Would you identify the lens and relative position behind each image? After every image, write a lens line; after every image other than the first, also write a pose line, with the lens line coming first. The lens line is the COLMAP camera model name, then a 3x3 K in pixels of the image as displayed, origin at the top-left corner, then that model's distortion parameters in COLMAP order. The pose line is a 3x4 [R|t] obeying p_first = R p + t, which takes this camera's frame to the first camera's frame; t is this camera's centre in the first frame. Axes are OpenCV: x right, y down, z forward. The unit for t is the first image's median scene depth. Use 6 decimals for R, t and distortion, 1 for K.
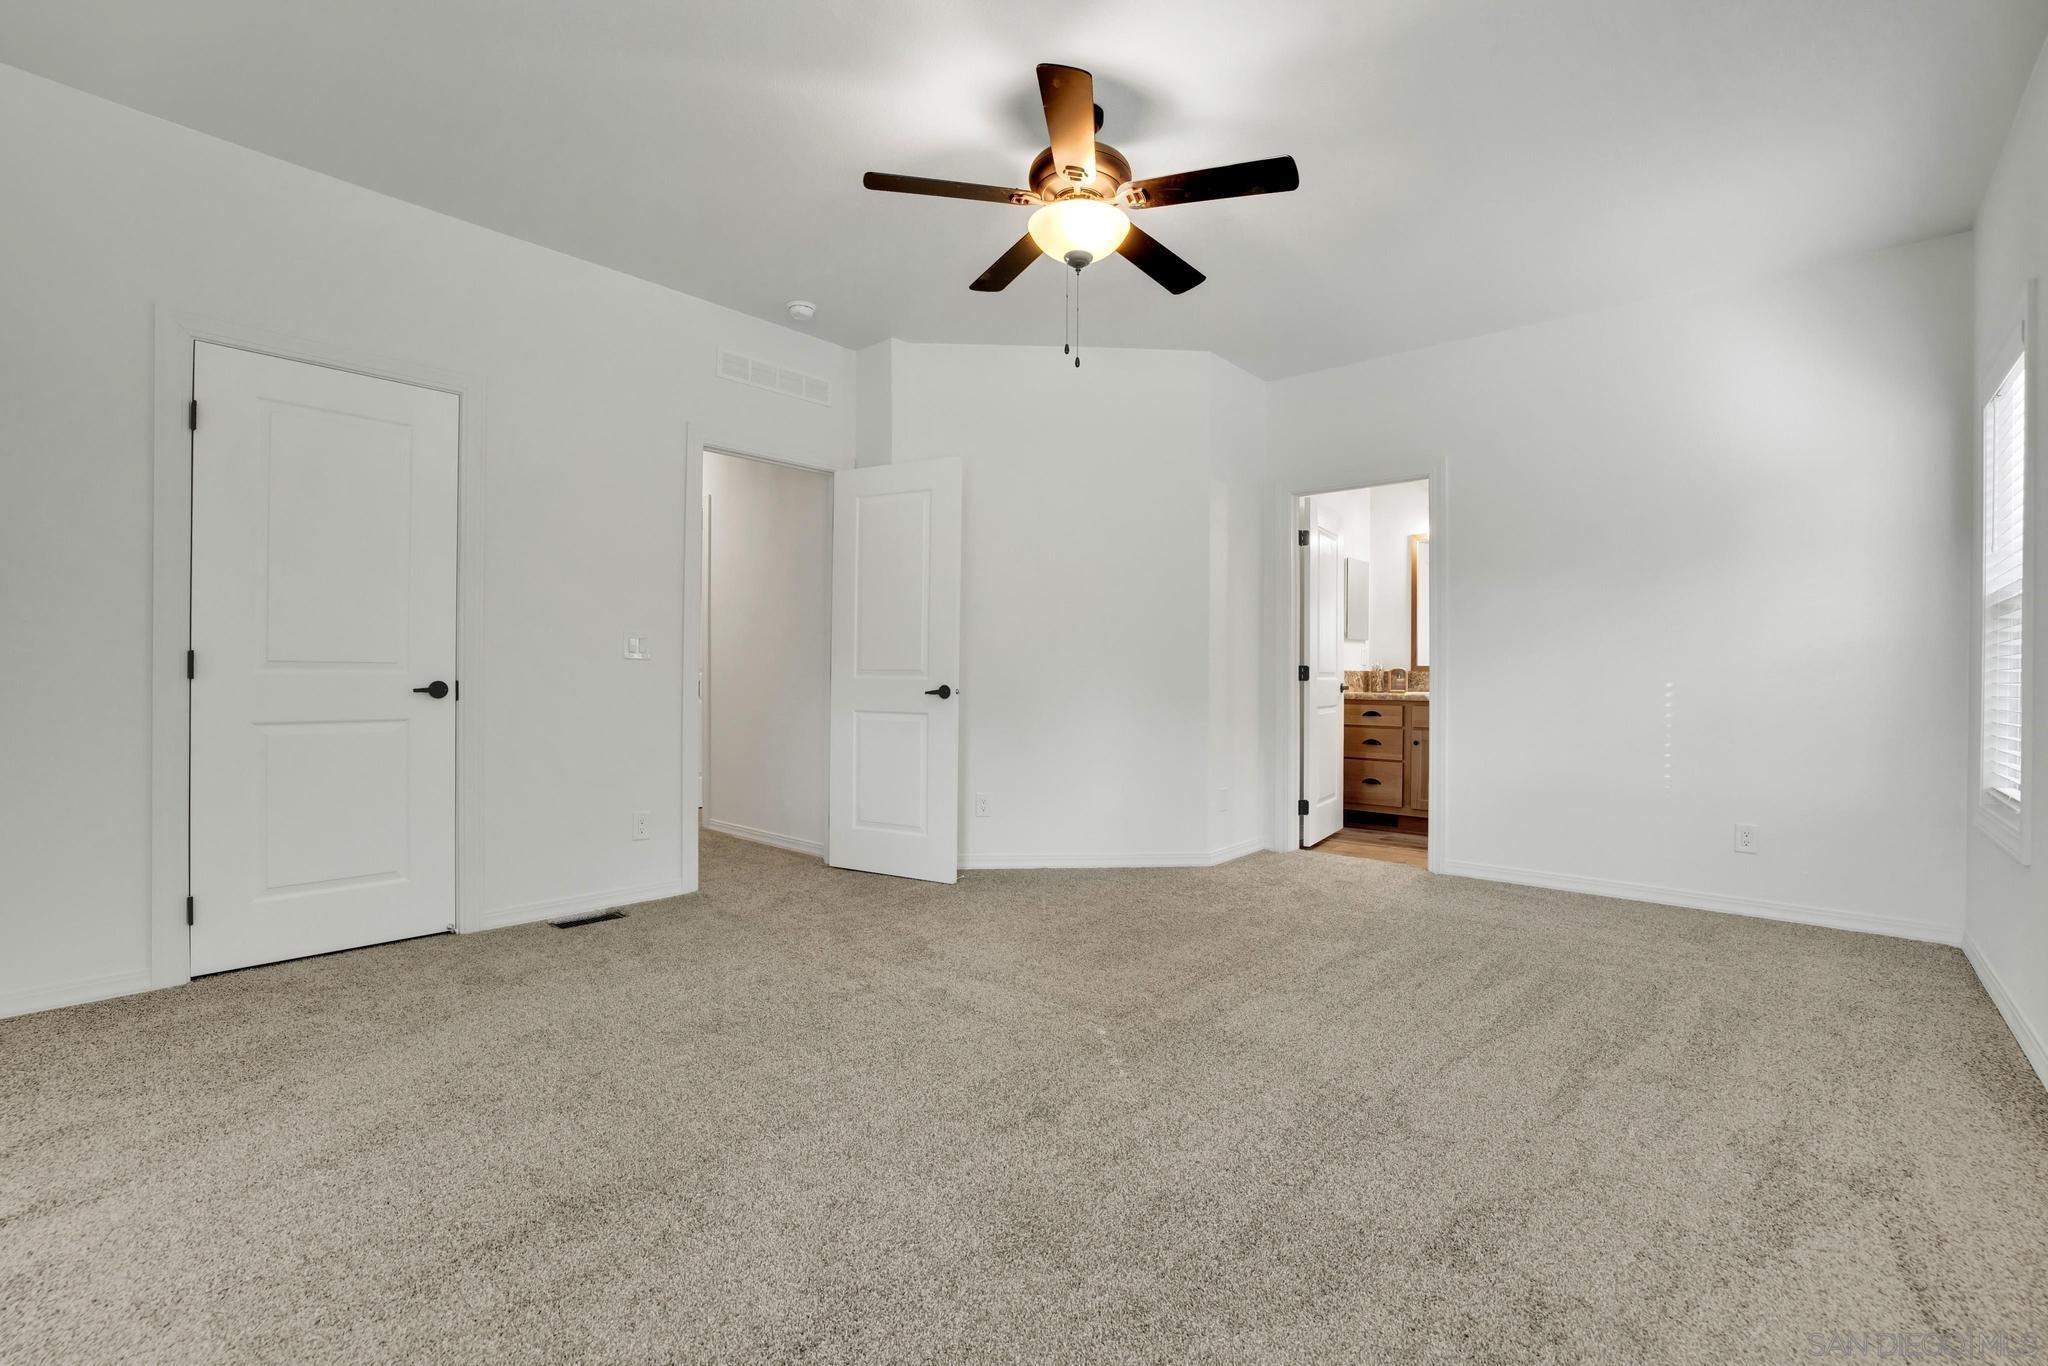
lens RADIAL K [[907.8, 0, 1024.0], [0, 907.8, 683.0], [0, 0, 1]] dist [-0.044509, 0.014308]
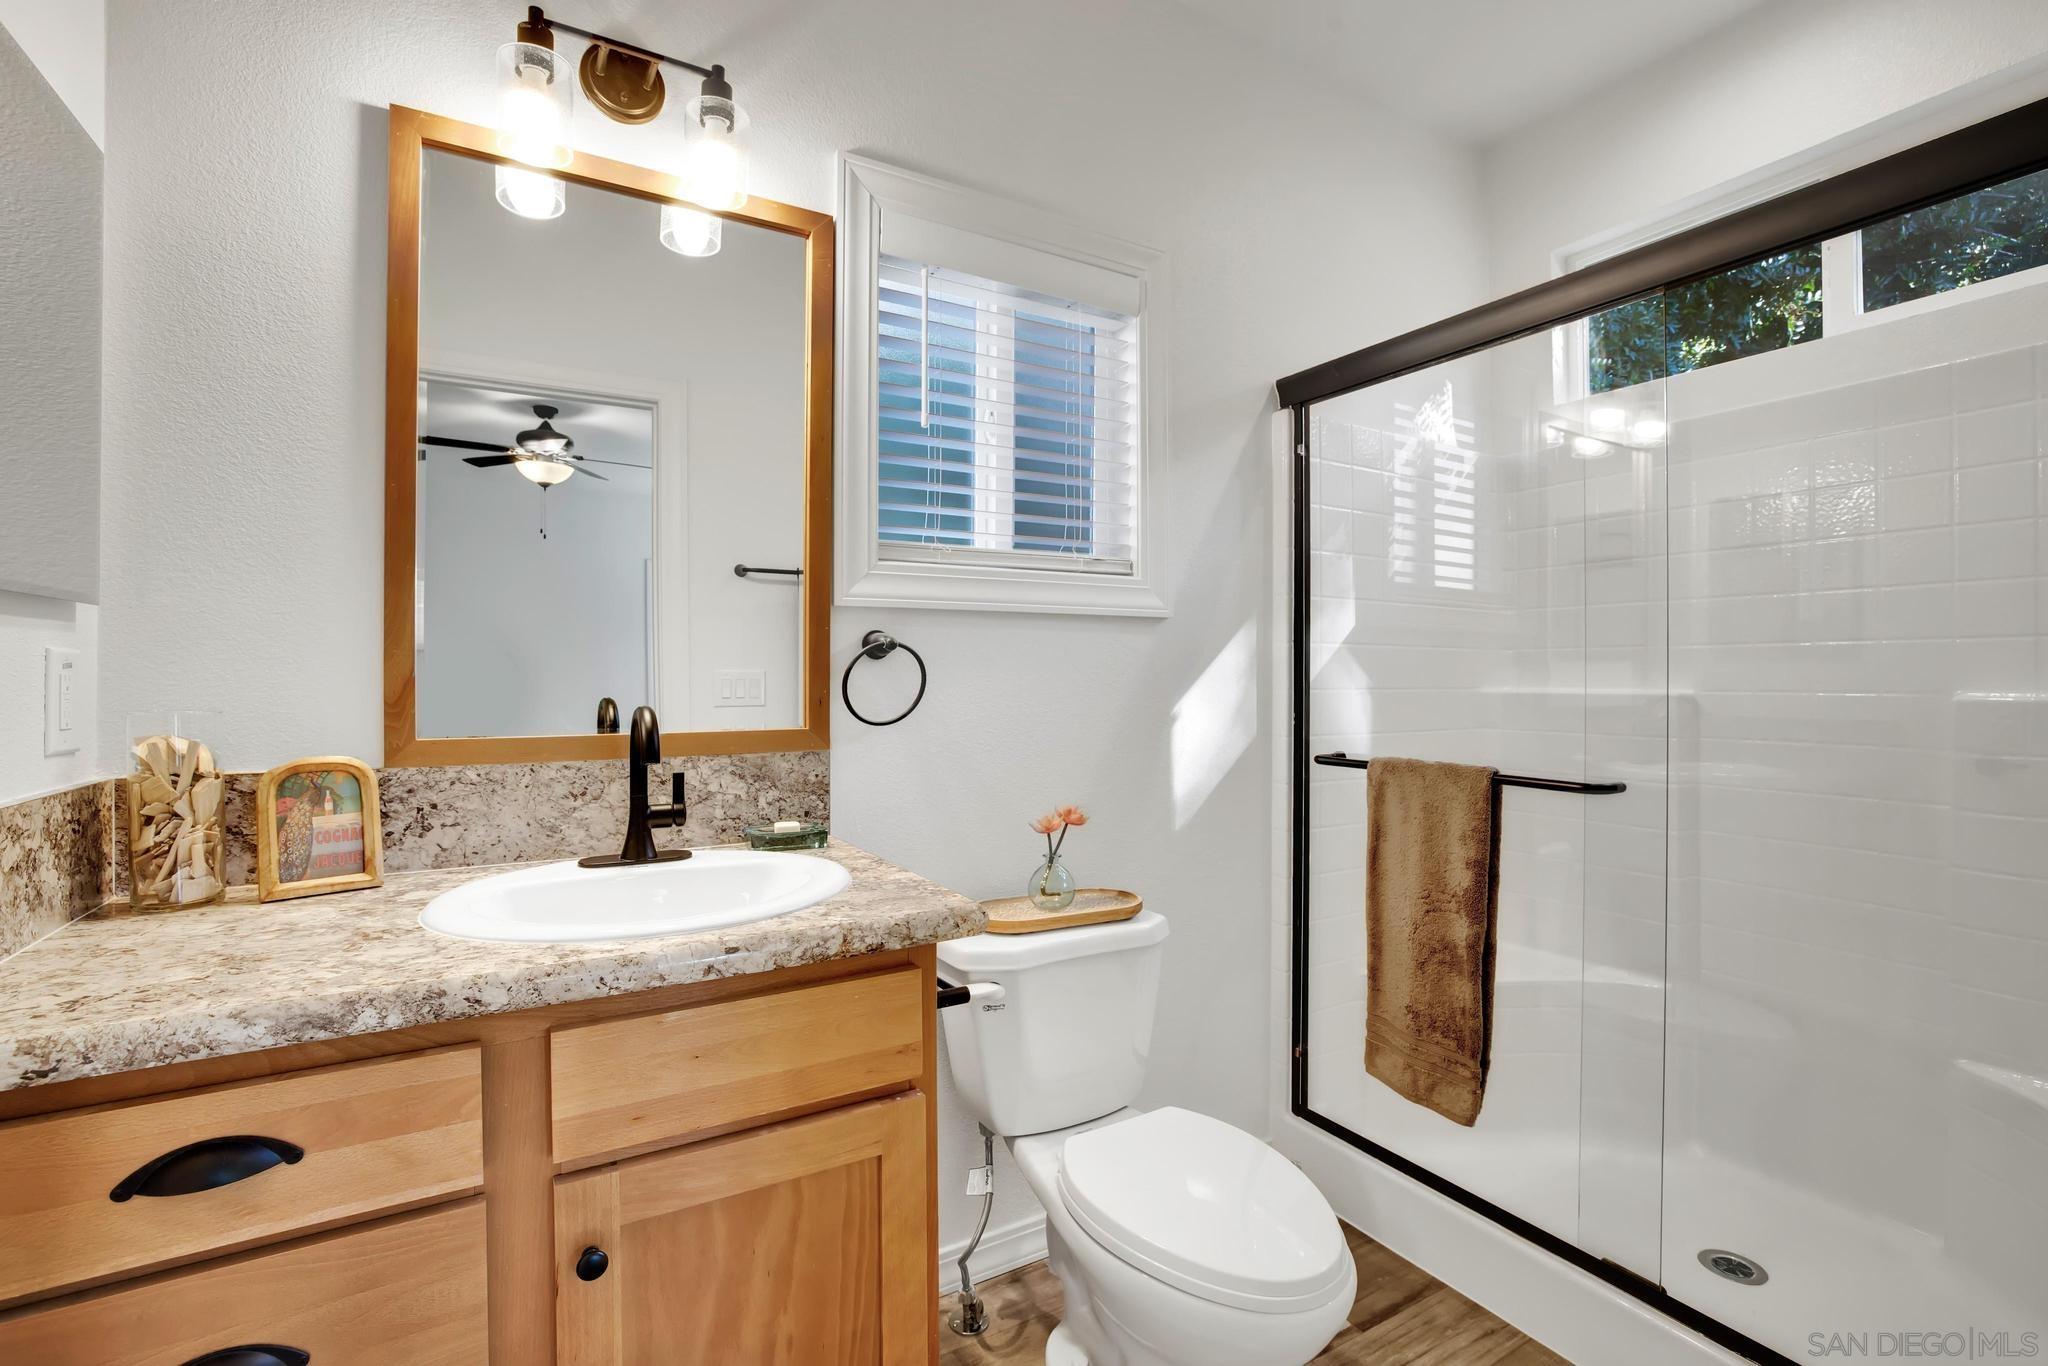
lens RADIAL K [[907.8, 0, 1024.0], [0, 907.8, 683.0], [0, 0, 1]] dist [-0.044509, 0.014308]
pose [[0.301637, -0.015832, 0.953291, 0.284714], [0.009402, 0.999863, 0.013631, -0.033222], [-0.953377, 0.004852, 0.301744, 0.805691]]
